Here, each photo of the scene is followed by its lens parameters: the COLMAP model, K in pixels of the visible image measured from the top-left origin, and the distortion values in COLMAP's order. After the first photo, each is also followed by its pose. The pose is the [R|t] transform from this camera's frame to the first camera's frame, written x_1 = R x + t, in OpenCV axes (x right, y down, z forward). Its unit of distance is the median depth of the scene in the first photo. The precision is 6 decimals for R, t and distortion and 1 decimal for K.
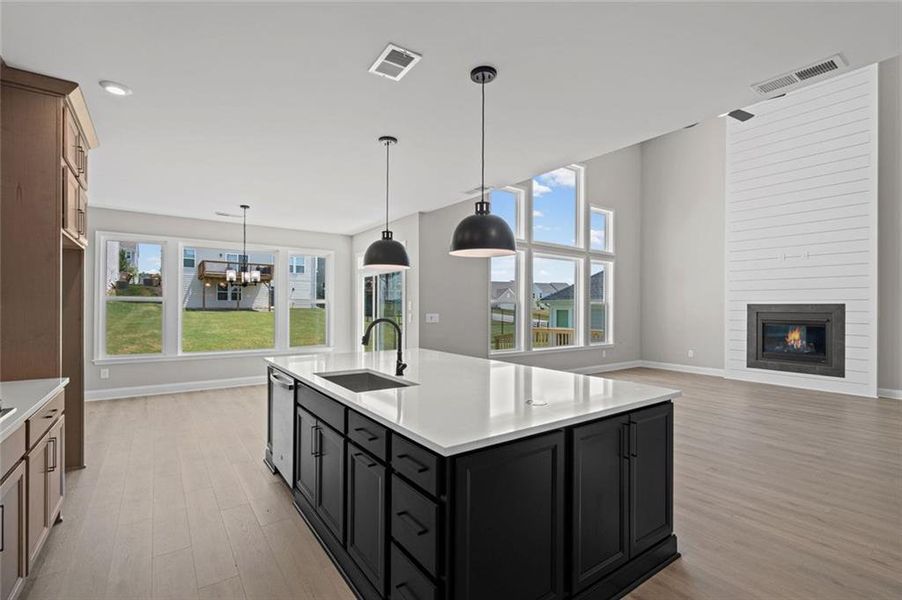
lens RADIAL K [[417.4, 0, 437.9], [0, 417.4, 306.9], [0, 0, 1]] dist [-0.006206, -0.000464]
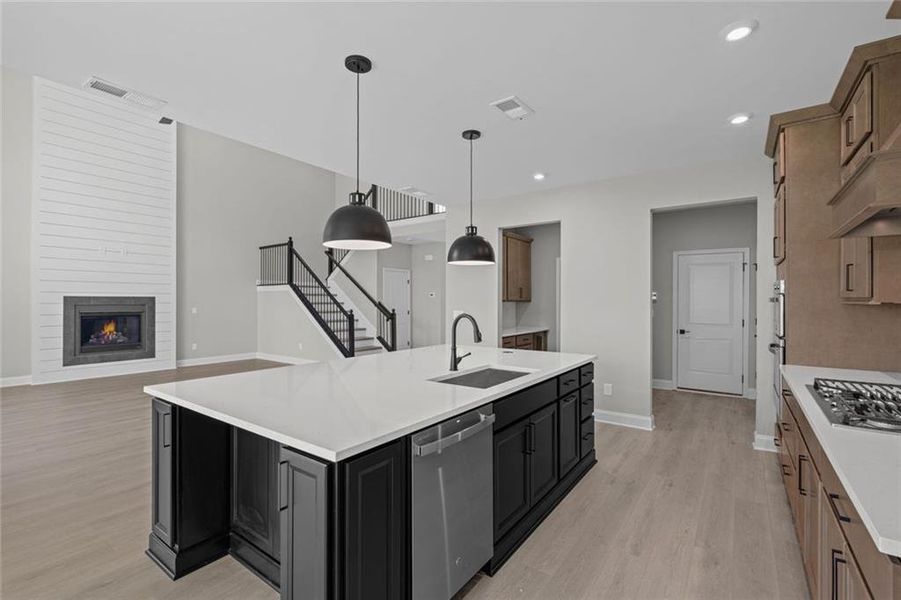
lens RADIAL K [[422.1, 0, 451.2], [0, 422.1, 293.0], [0, 0, 1]] dist [-0.000146, 0.000035]
pose [[-0.338704, 0.009588, 0.940844, -0.467512], [-0.001795, 0.999940, -0.010836, -0.005933], [-0.940891, -0.005359, -0.338667, 0.600098]]
